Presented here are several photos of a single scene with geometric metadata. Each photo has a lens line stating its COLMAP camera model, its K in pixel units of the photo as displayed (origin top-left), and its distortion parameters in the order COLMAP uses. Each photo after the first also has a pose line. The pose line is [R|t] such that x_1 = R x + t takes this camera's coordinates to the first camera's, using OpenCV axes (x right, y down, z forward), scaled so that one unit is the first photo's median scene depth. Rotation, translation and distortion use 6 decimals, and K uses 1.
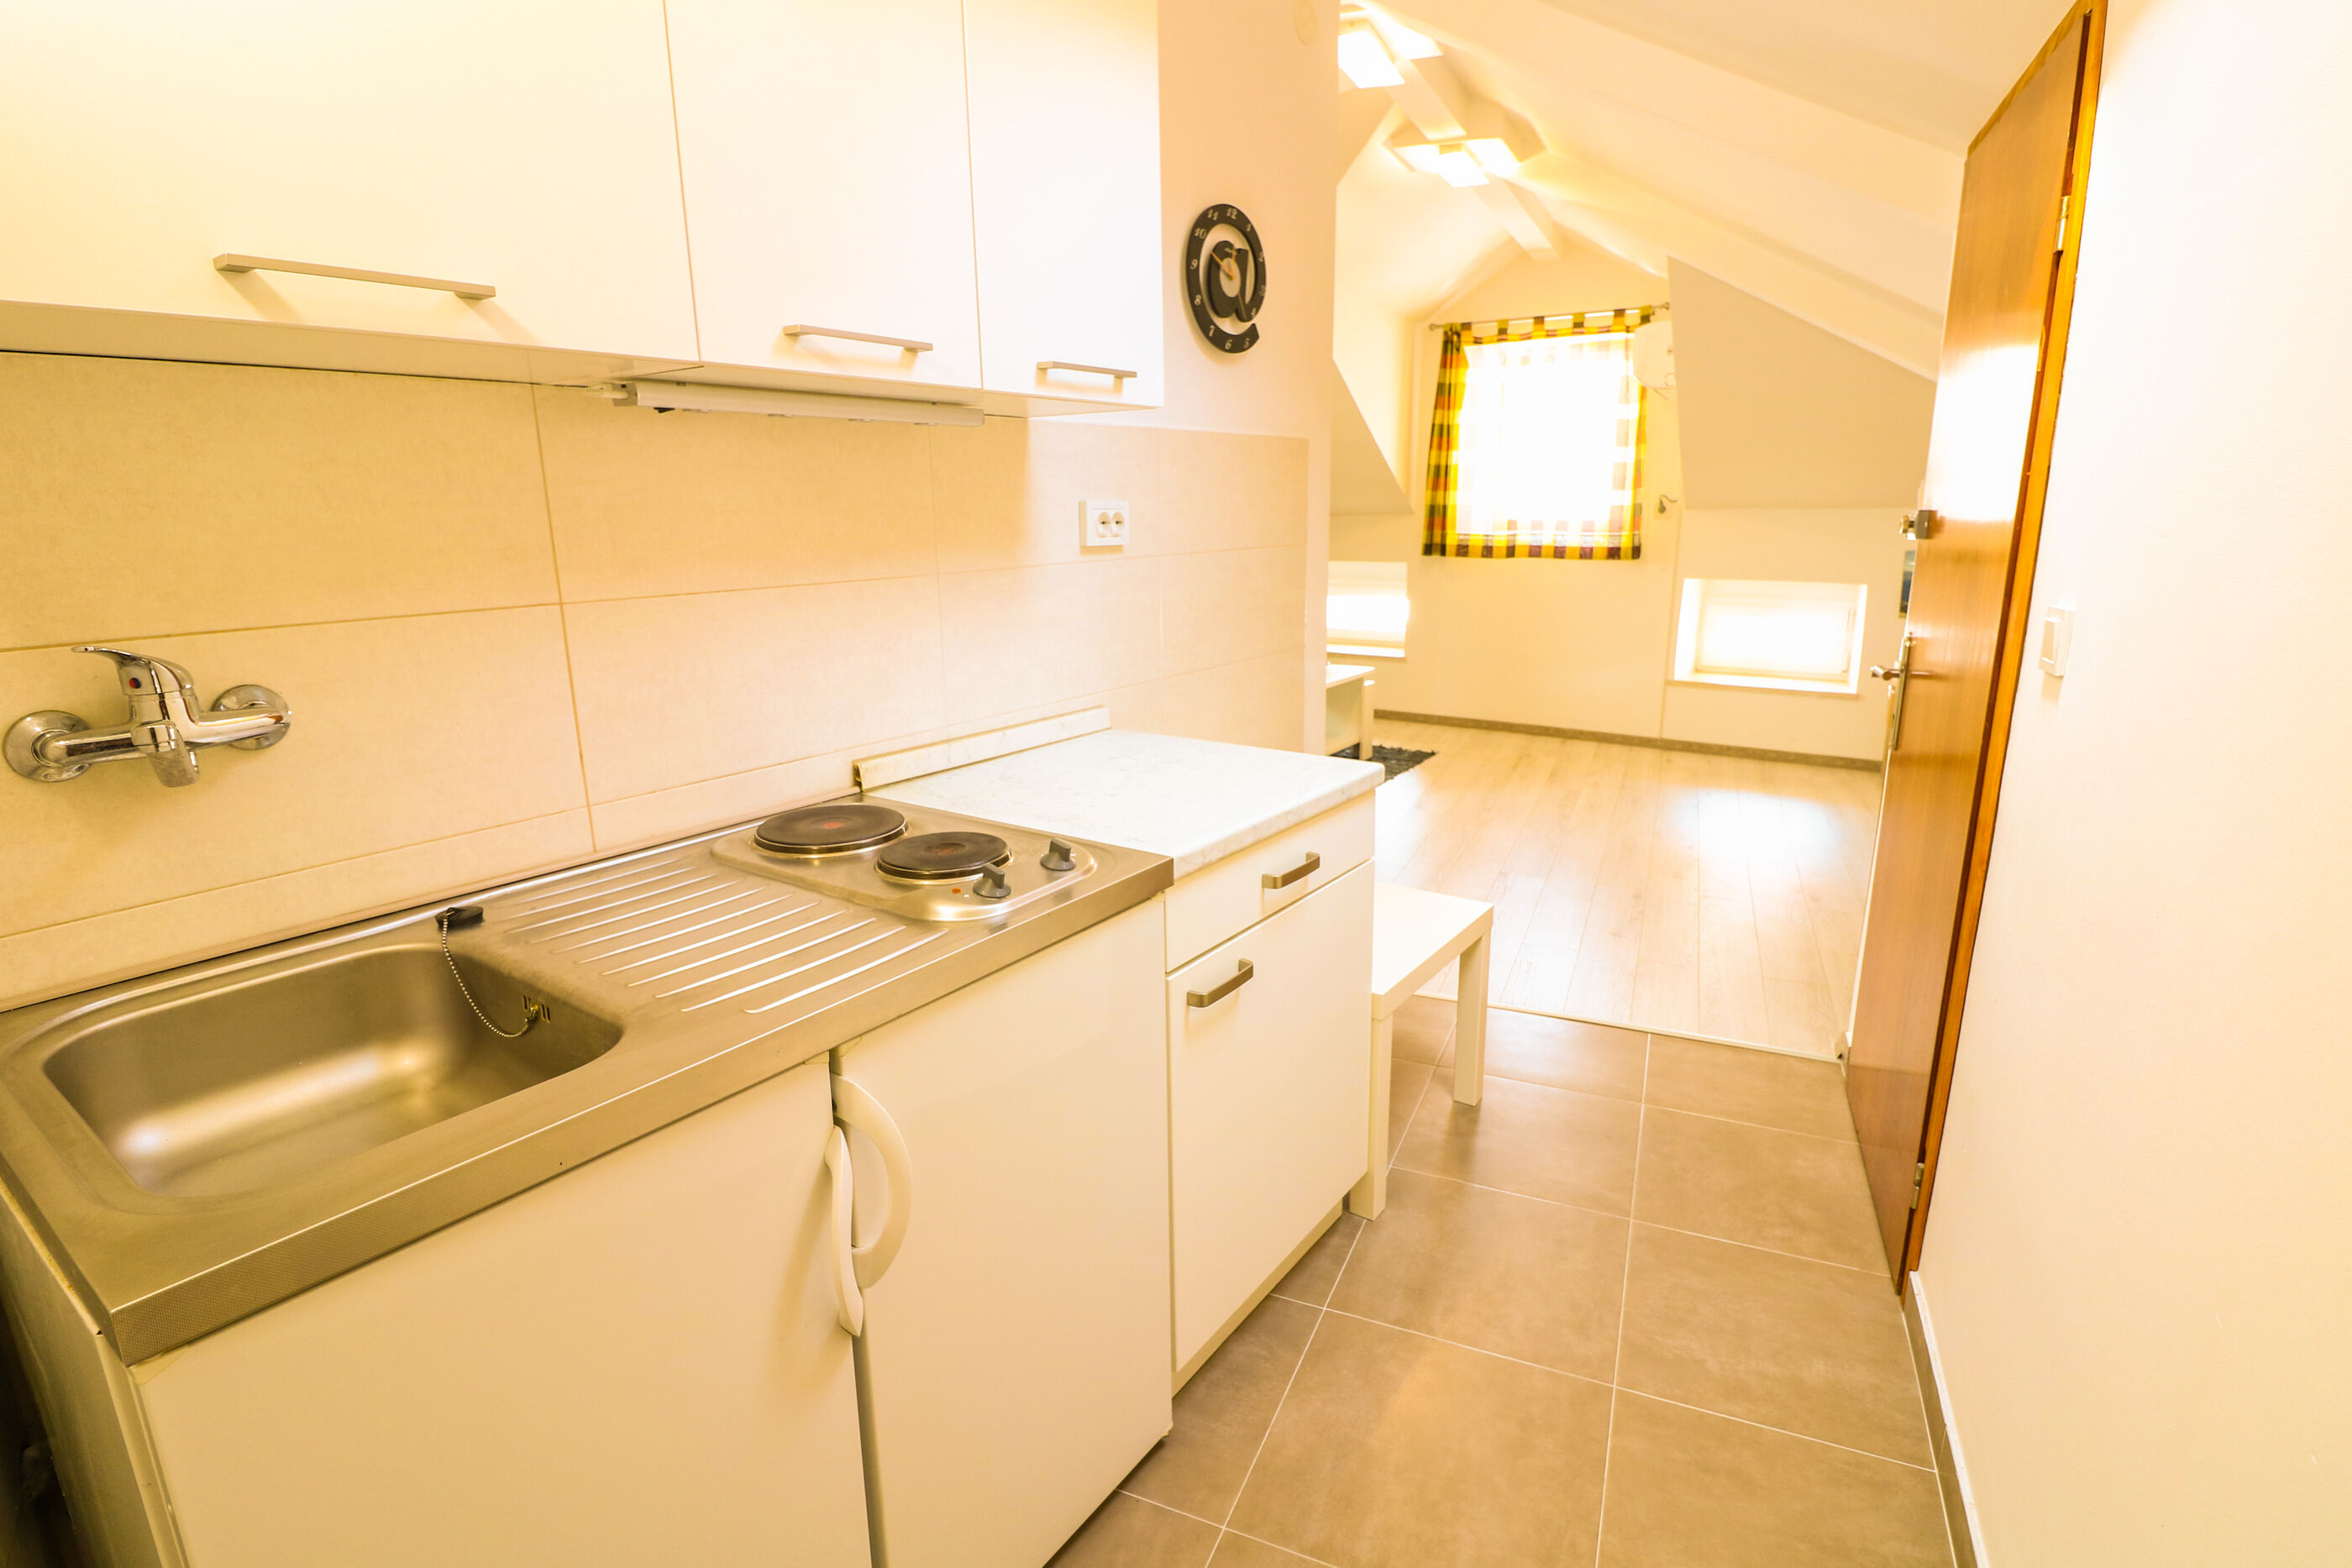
lens RADIAL K [[1103.9, 0, 1195.1], [0, 1103.9, 778.6], [0, 0, 1]] dist [0.000639, -0.015279]
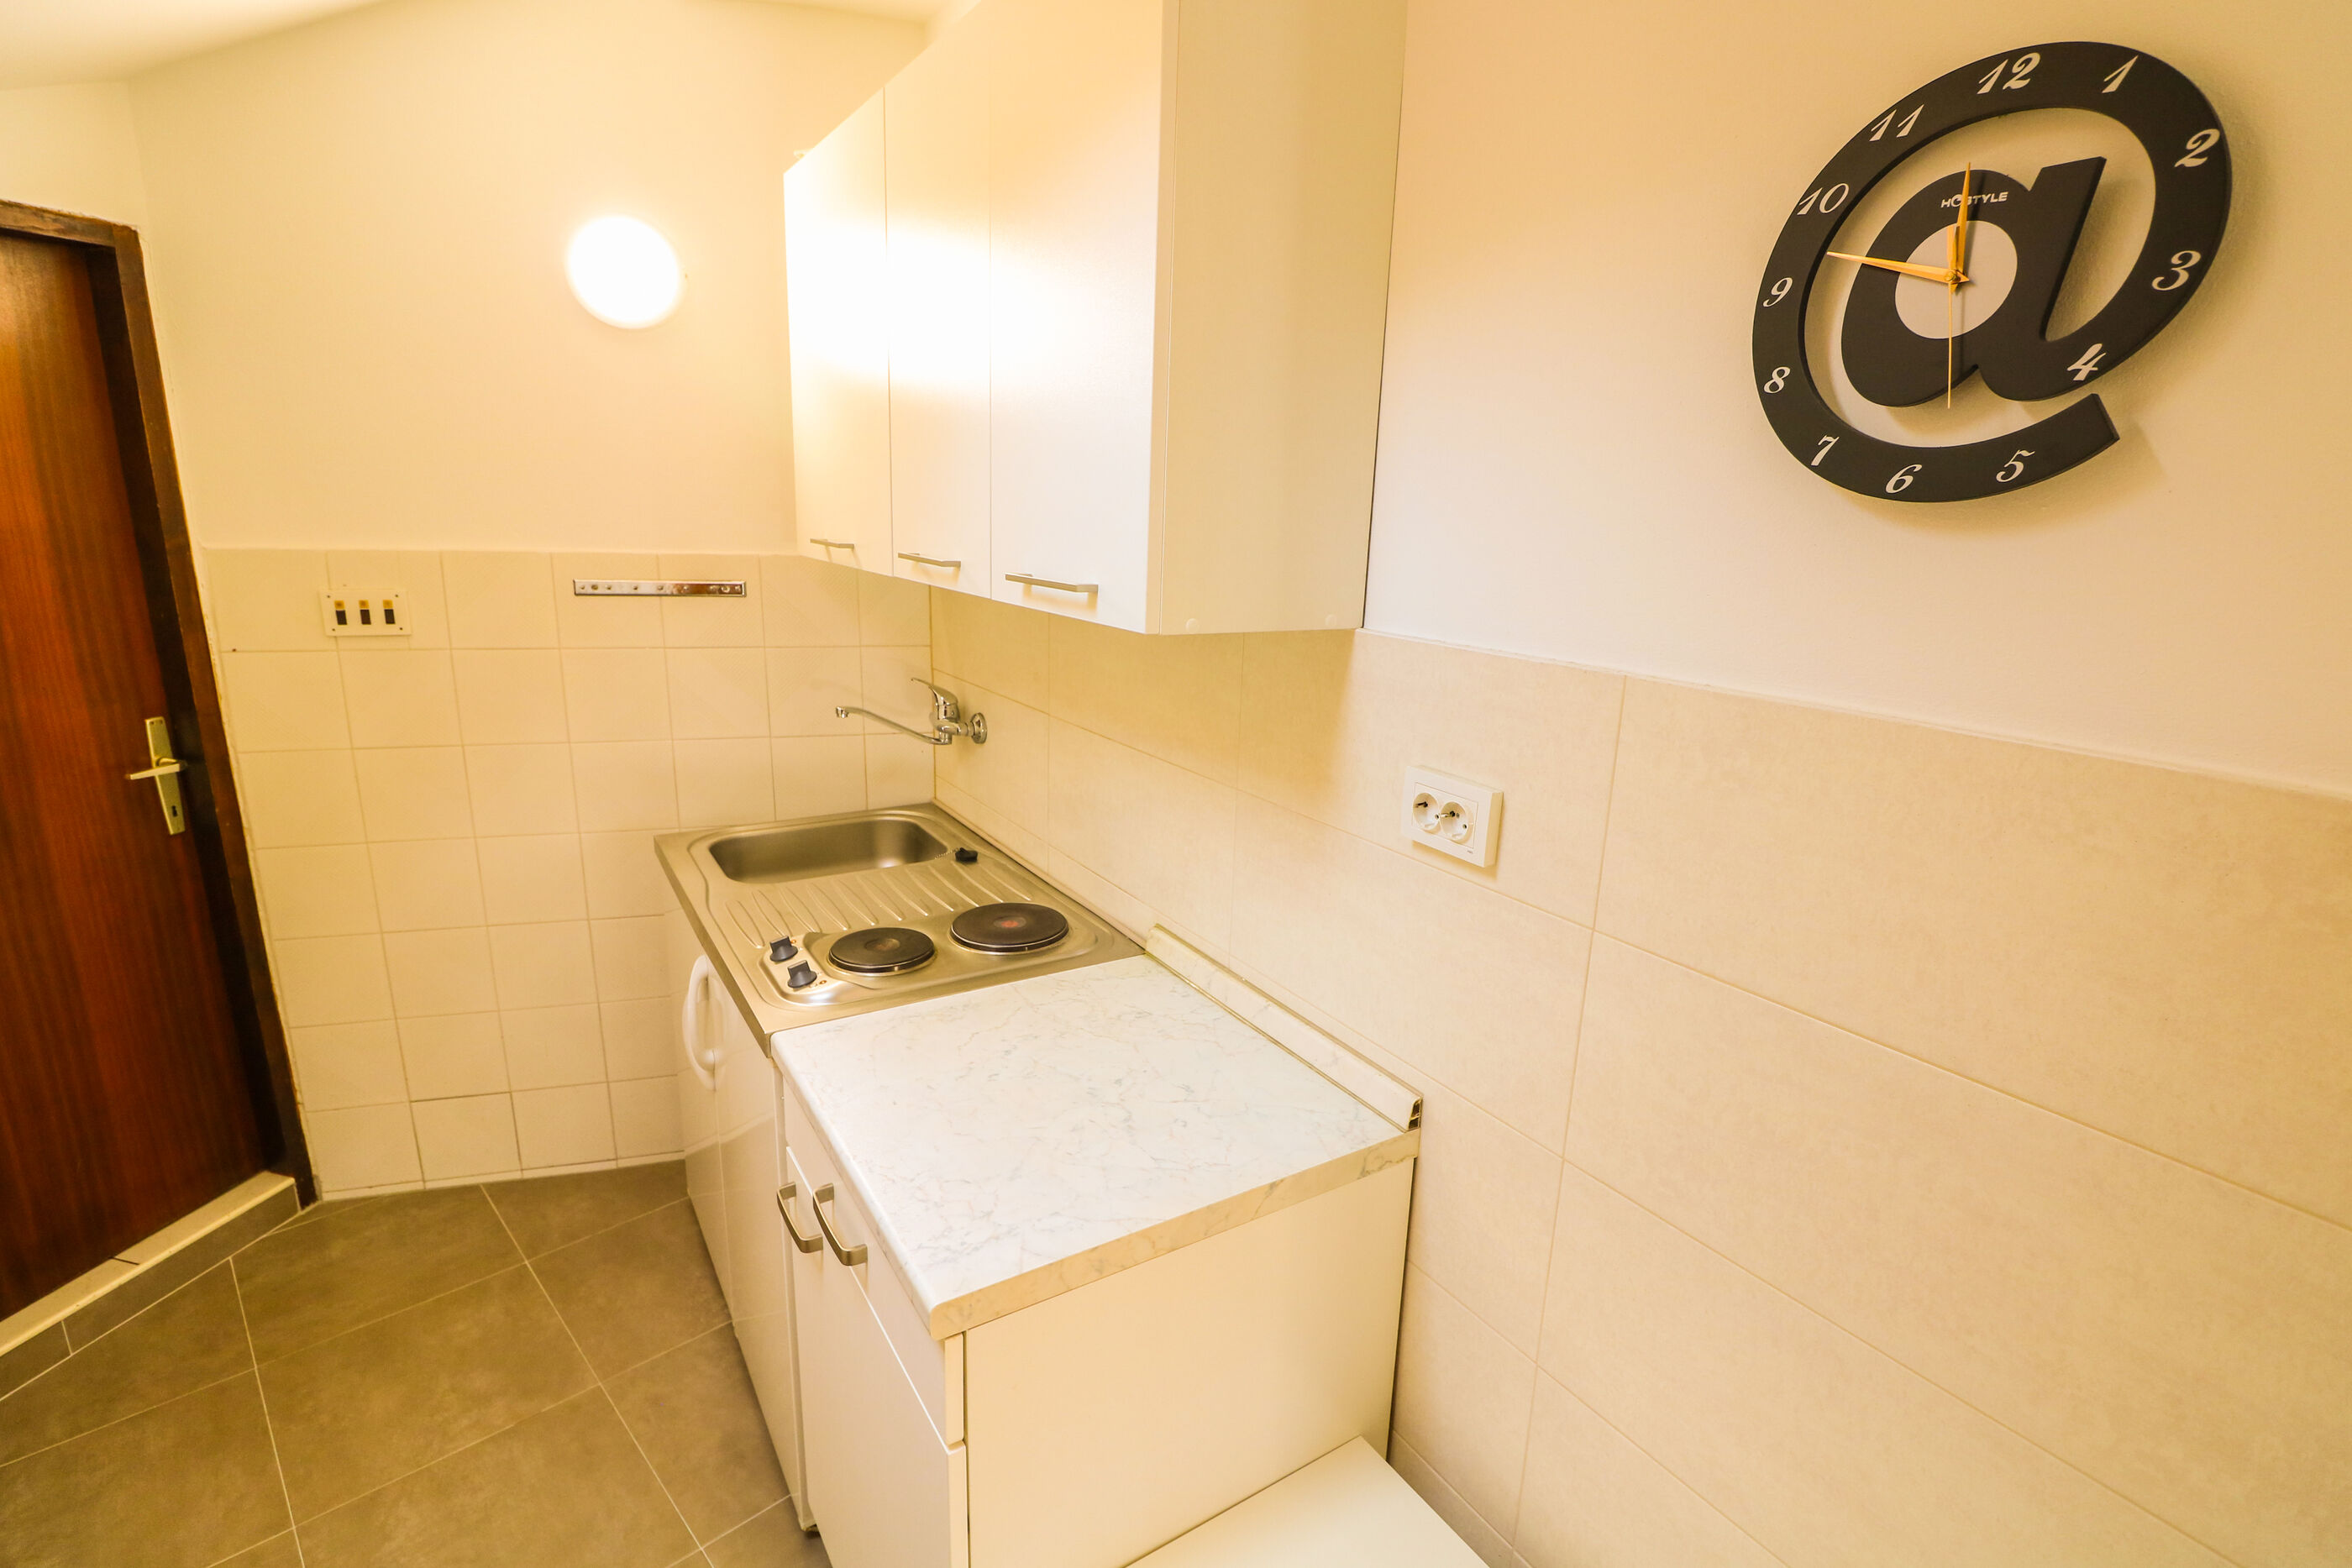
lens RADIAL K [[1103.9, 0, 1195.1], [0, 1103.9, 778.6], [0, 0, 1]] dist [0.000639, -0.015279]
pose [[-0.361468, 0.224239, -0.905018, 0.457483], [-0.258187, 0.908620, 0.328252, -0.378812], [0.895924, 0.352317, -0.270542, 0.964749]]
